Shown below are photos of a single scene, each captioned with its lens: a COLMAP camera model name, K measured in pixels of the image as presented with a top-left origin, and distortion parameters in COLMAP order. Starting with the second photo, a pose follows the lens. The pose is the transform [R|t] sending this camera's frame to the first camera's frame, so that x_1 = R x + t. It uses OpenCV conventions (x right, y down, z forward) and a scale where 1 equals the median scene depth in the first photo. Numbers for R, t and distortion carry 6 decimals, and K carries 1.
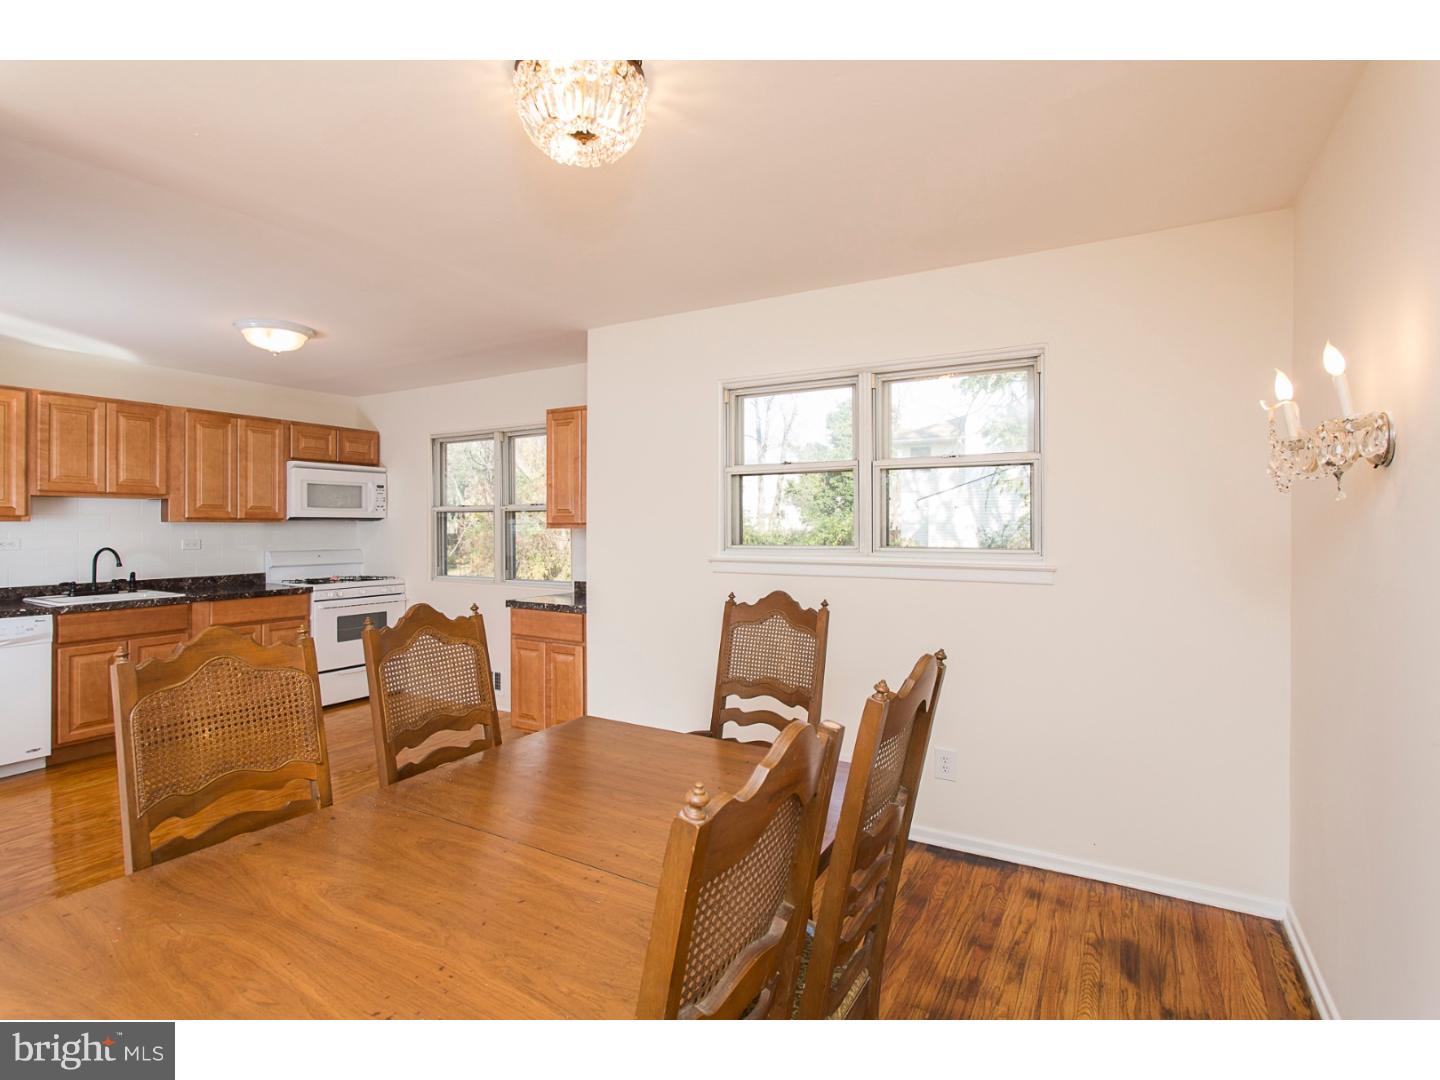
lens RADIAL K [[719.4, 0, 709.4], [0, 719.4, 524.1], [0, 0, 1]] dist [-0.001073, 0.000763]
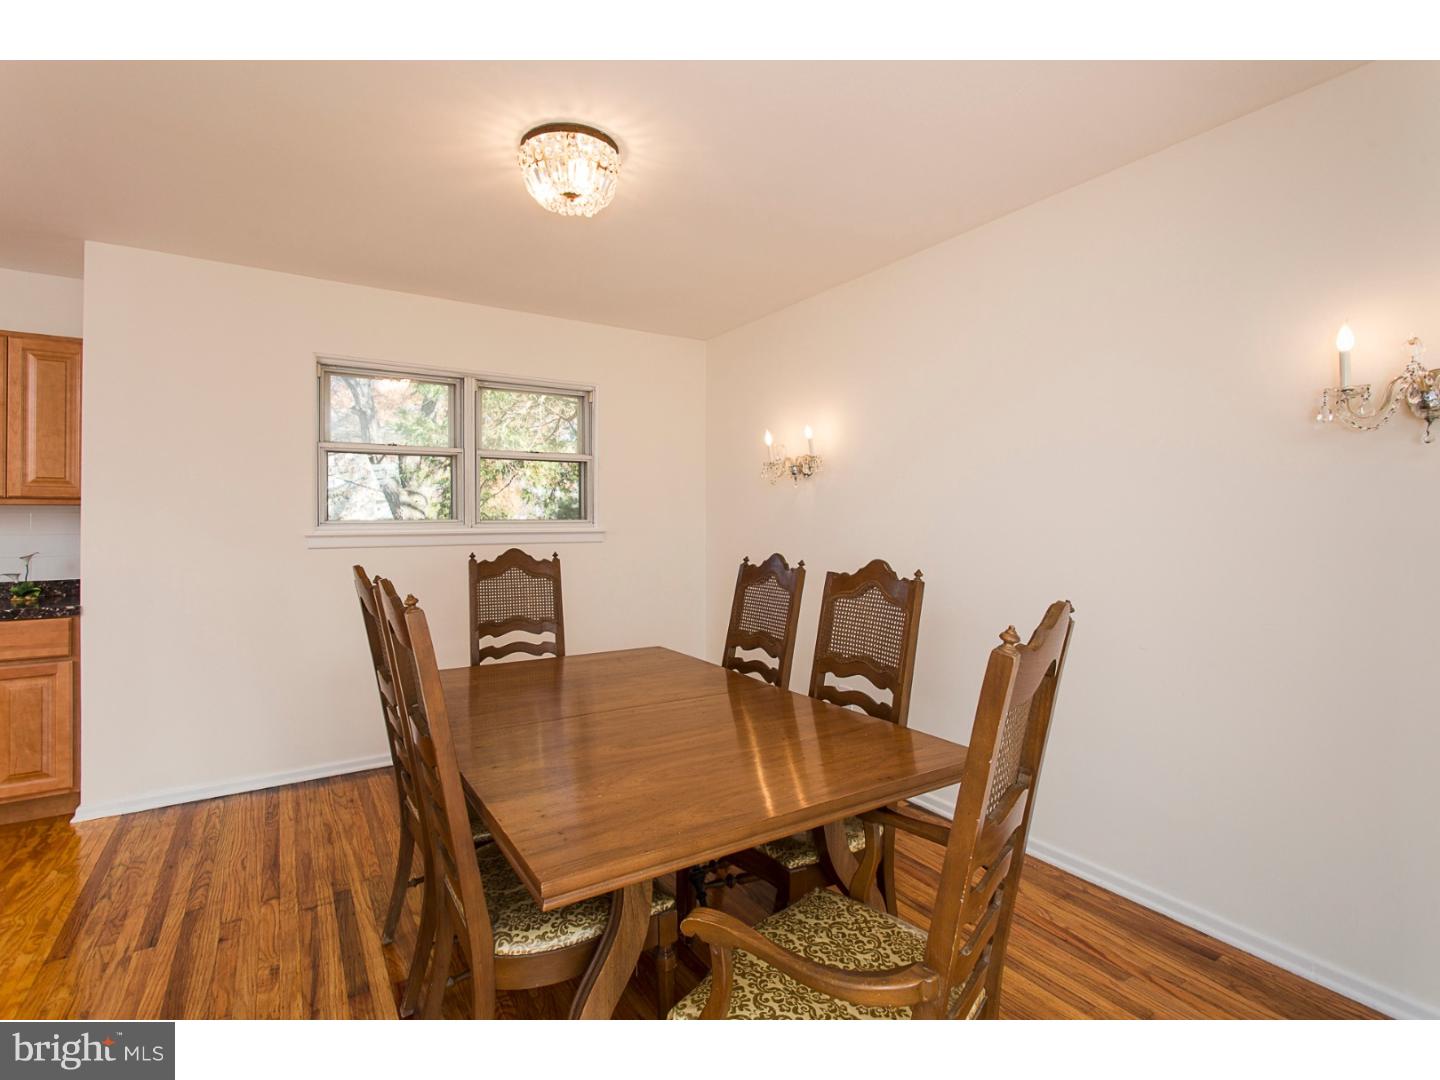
lens RADIAL K [[675.3, 0, 698.0], [0, 675.3, 522.0], [0, 0, 1]] dist [0.001027, 0.003270]
pose [[0.460927, -0.004686, 0.887426, -0.454955], [0.004794, 0.999985, 0.002791, 0.024837], [-0.887425, 0.002968, 0.460943, 0.092464]]
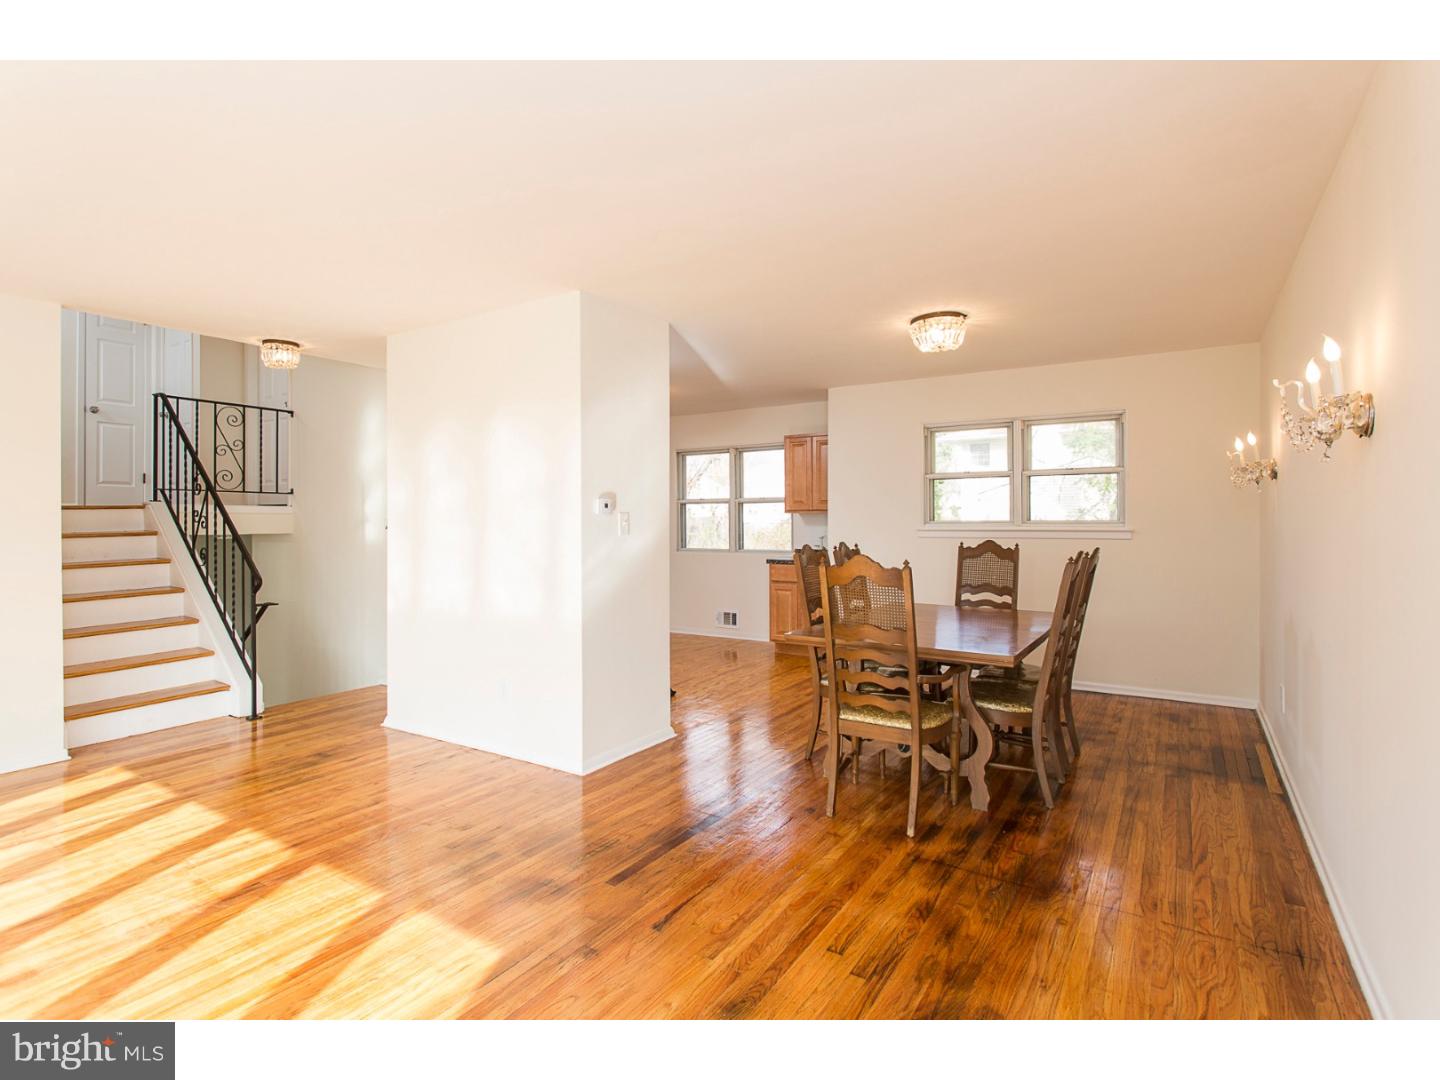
lens RADIAL K [[719.4, 0, 708.7], [0, 719.4, 519.4], [0, 0, 1]] dist [-0.001073, 0.000763]
pose [[0.999082, -0.005916, -0.042432, -0.328858], [0.005940, 0.999982, 0.000450, 0.017406], [0.042429, -0.000701, 0.999099, -0.557091]]
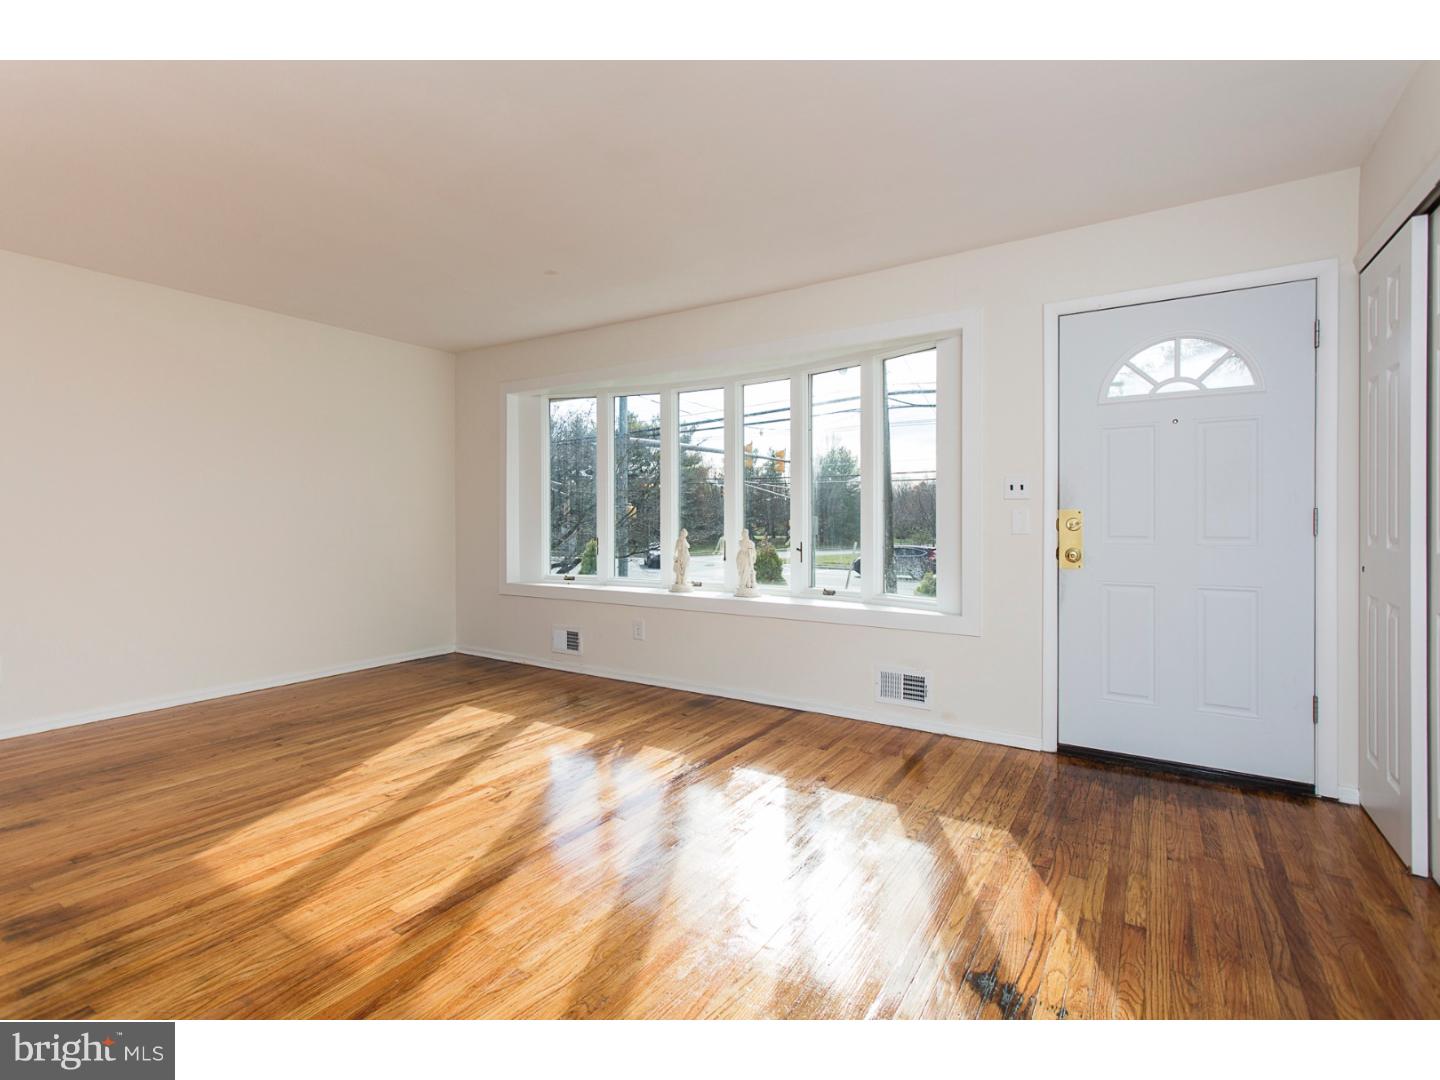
lens RADIAL K [[675.3, 0, 715.9], [0, 675.3, 517.7], [0, 0, 1]] dist [0.001027, 0.003270]
pose [[-0.998978, -0.010243, 0.044028, -0.911554], [-0.010205, 0.999947, 0.001109, 0.053947], [-0.044037, 0.000659, -0.999030, 0.392363]]
